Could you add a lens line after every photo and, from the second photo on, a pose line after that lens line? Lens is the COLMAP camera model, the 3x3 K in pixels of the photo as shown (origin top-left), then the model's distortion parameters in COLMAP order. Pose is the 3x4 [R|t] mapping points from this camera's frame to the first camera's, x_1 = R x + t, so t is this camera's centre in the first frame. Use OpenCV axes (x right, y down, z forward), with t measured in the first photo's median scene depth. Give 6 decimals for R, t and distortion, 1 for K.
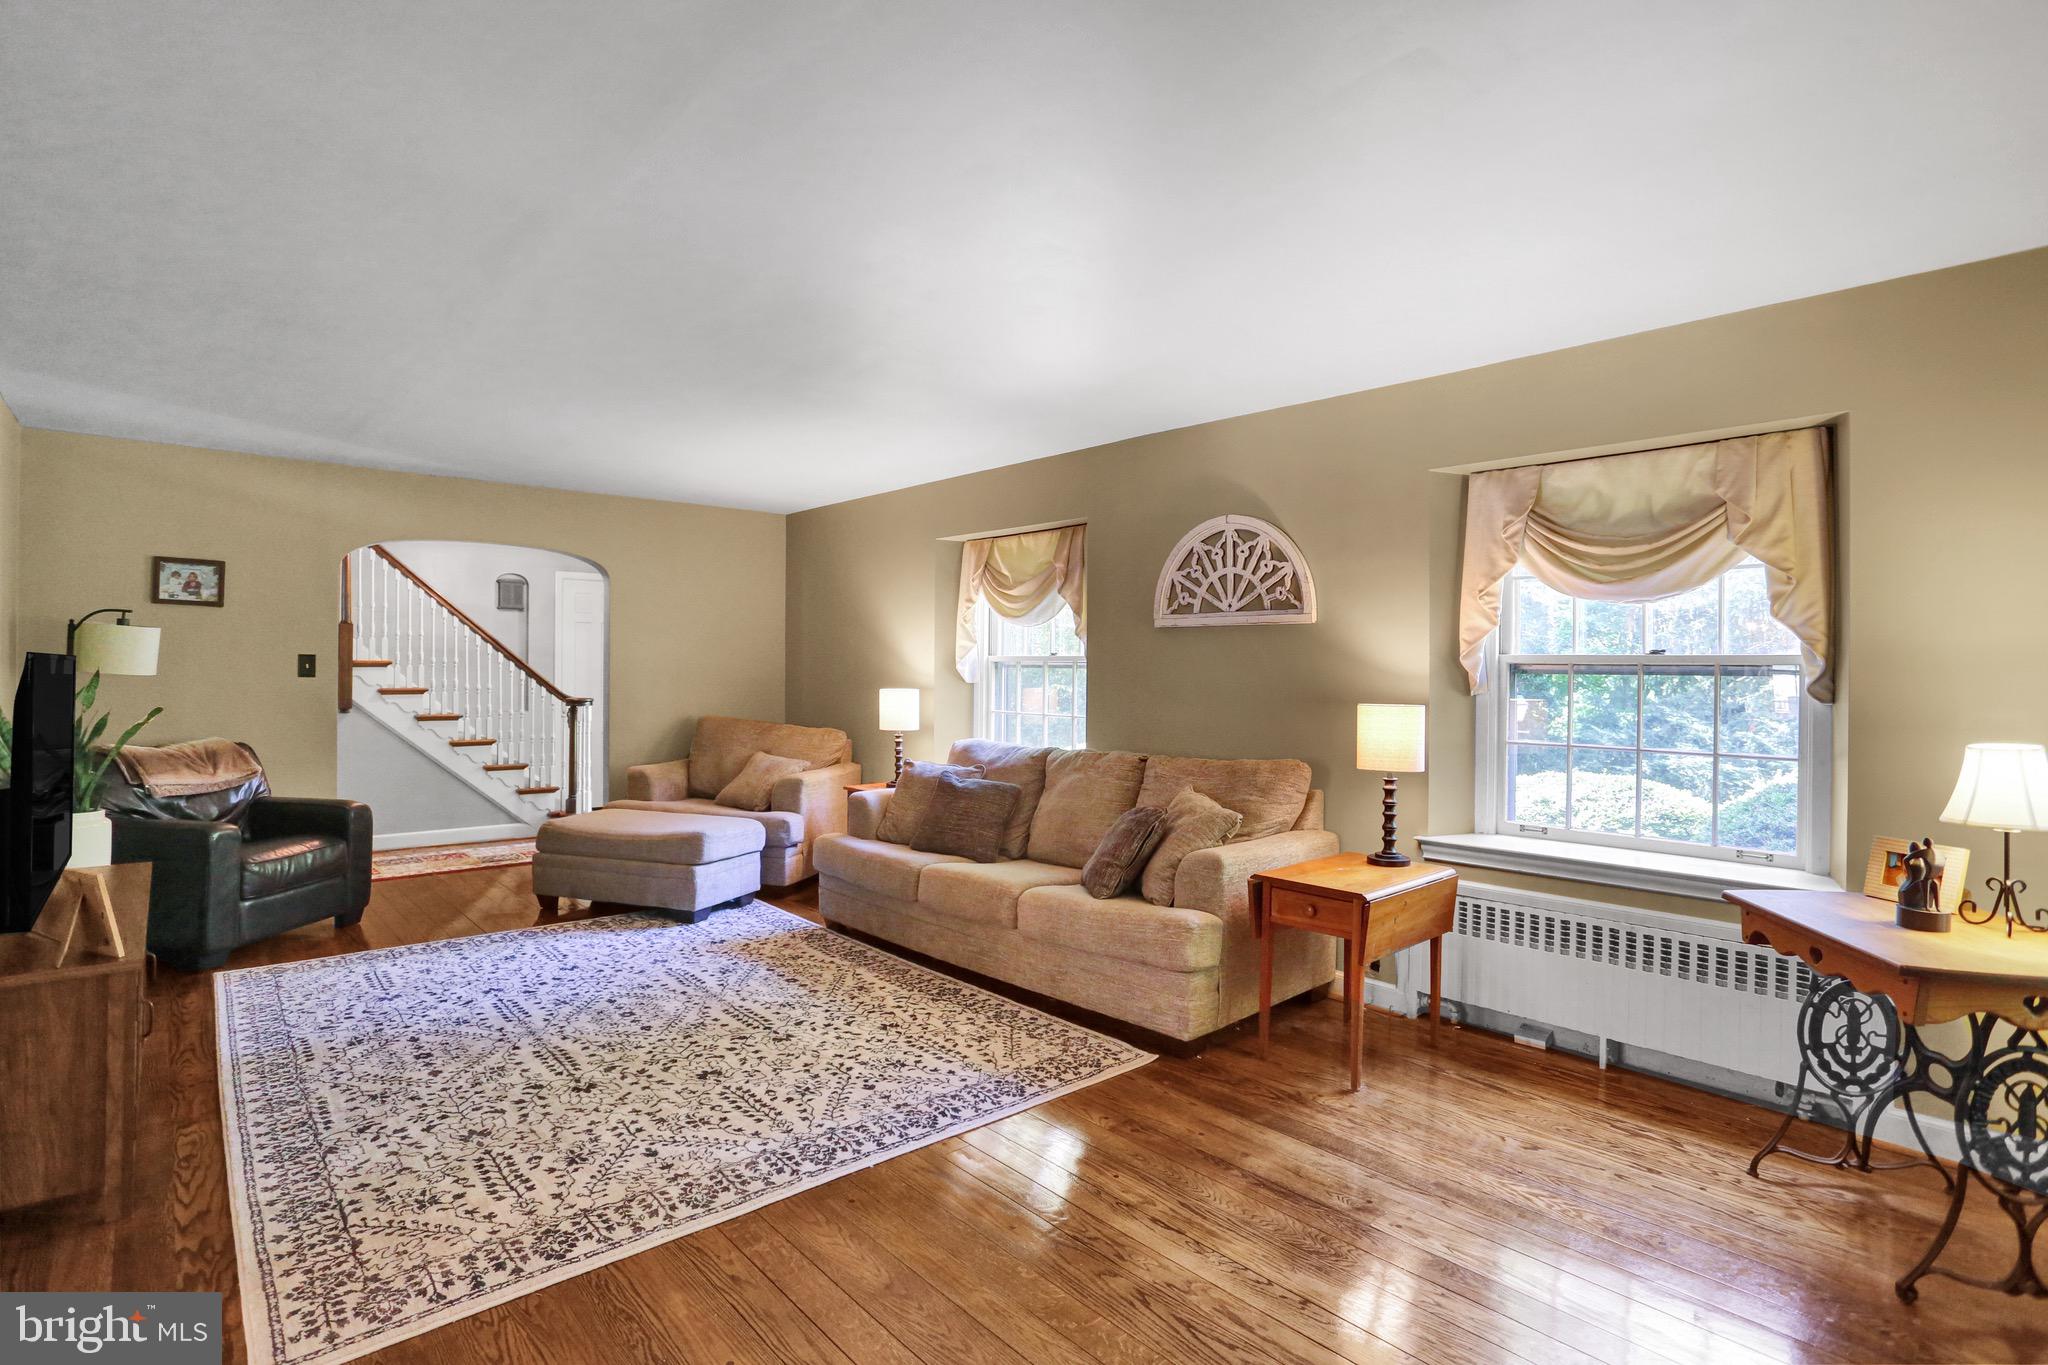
lens RADIAL K [[996.1, 0, 1018.4], [0, 996.1, 672.8], [0, 0, 1]] dist [-0.073573, 0.030948]
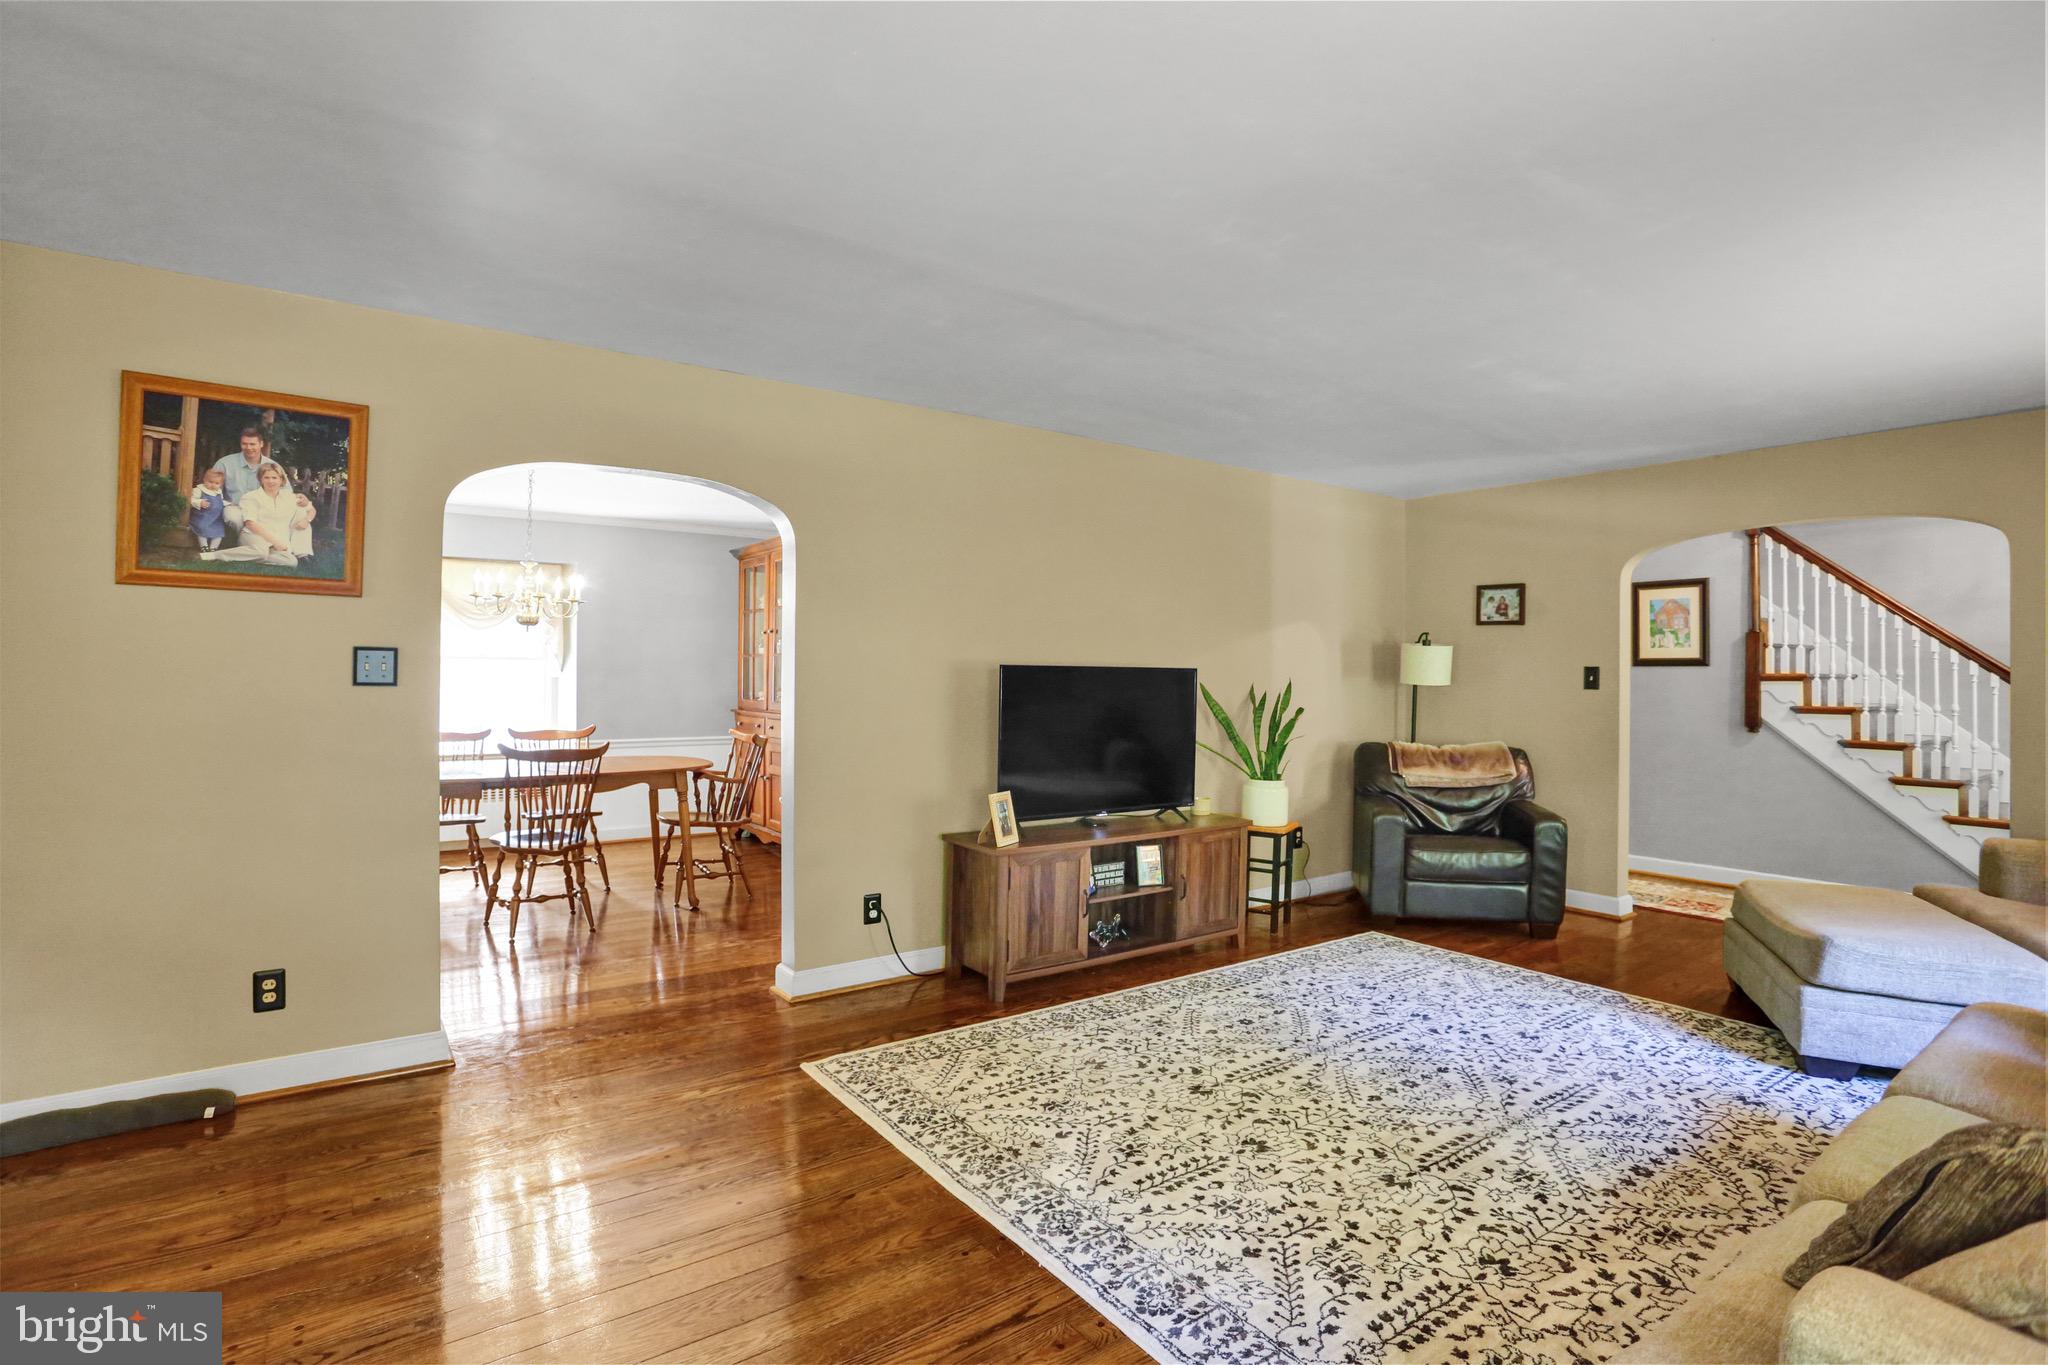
lens RADIAL K [[996.1, 0, 1018.4], [0, 996.1, 672.8], [0, 0, 1]] dist [-0.073573, 0.030948]
pose [[-0.121185, -0.012210, -0.992555, 0.506419], [-0.011965, 0.999870, -0.010839, 0.008005], [0.992558, 0.010563, -0.121315, 0.803622]]
